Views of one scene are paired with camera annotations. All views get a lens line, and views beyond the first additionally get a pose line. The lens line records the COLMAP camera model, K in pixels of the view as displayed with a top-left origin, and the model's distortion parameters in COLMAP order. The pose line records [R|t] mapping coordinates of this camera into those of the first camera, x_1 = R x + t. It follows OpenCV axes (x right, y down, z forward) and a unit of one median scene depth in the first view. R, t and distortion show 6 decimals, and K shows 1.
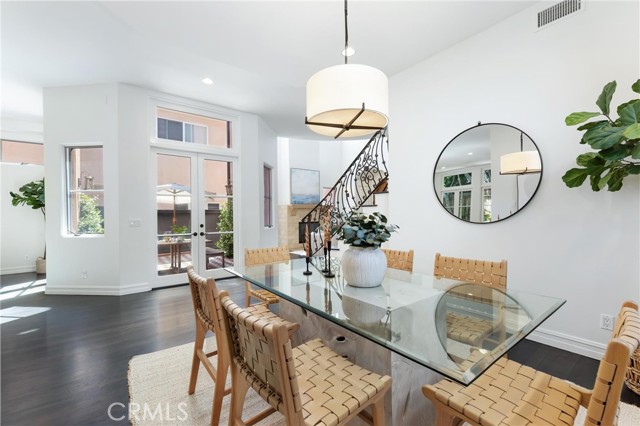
lens RADIAL K [[267.2, 0, 317.8], [0, 267.2, 214.0], [0, 0, 1]] dist [0.000161, -0.000576]
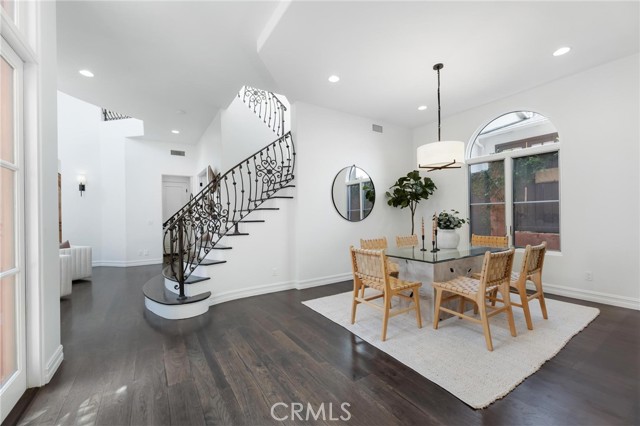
lens RADIAL K [[267.2, 0, 321.9], [0, 267.2, 214.0], [0, 0, 1]] dist [0.000161, -0.000576]
pose [[0.078910, 0.018387, 0.996712, -0.792144], [0.017301, 0.999654, -0.019811, 0.011067], [-0.996732, 0.018807, 0.078564, 0.731199]]
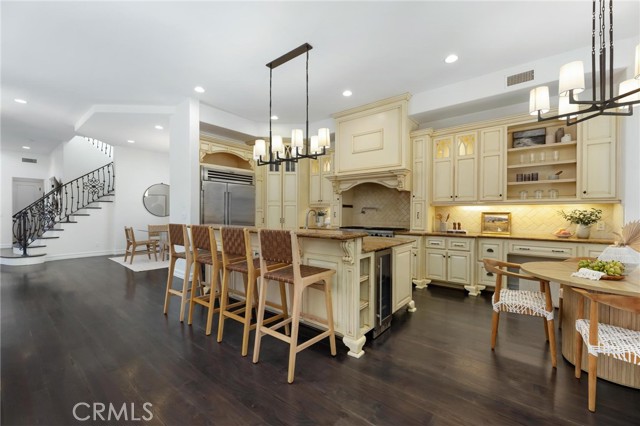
lens RADIAL K [[267.2, 0, 321.3], [0, 267.2, 212.3], [0, 0, 1]] dist [0.000161, -0.000576]
pose [[-0.237617, 0.012772, 0.971275, -1.840530], [0.001359, 0.999917, -0.012816, 0.020896], [-0.971358, -0.001725, -0.237614, -0.016659]]
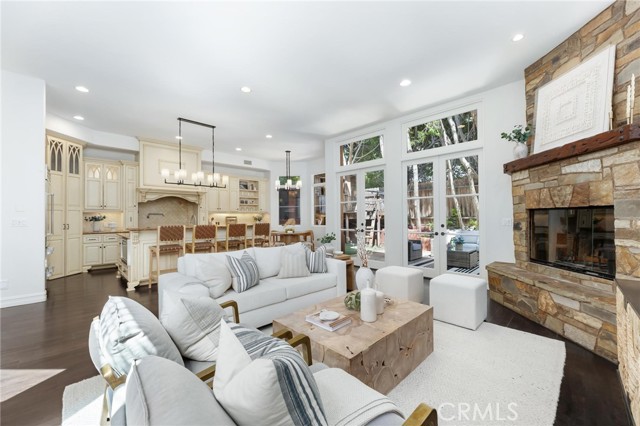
lens RADIAL K [[254.2, 0, 318.8], [0, 254.2, 215.0], [0, 0, 1]] dist [-0.000620, -0.000277]
pose [[-0.992537, 0.017675, -0.120660, -1.470958], [0.018517, 0.999811, -0.005855, 0.020673], [0.120534, -0.008046, -0.992677, 1.242601]]
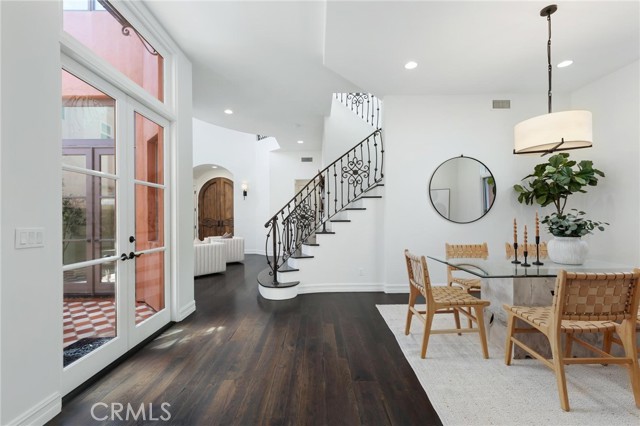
lens RADIAL K [[285.6, 0, 316.4], [0, 285.6, 213.9], [0, 0, 1]] dist [-0.003117, 0.001486]
pose [[0.610353, 0.015501, 0.791978, -0.761297], [0.004015, 0.999735, -0.022661, 0.011179], [-0.792119, 0.017011, 0.610129, 0.461592]]
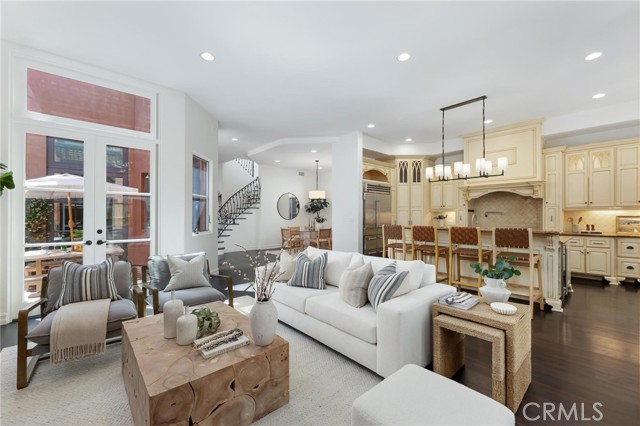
lens RADIAL K [[267.2, 0, 319.6], [0, 267.2, 213.0], [0, 0, 1]] dist [0.000161, -0.000576]
pose [[-0.070900, 0.022266, 0.997235, -2.098621], [0.003100, 0.999751, -0.022102, 0.018370], [-0.997479, 0.001525, -0.070951, 0.566649]]
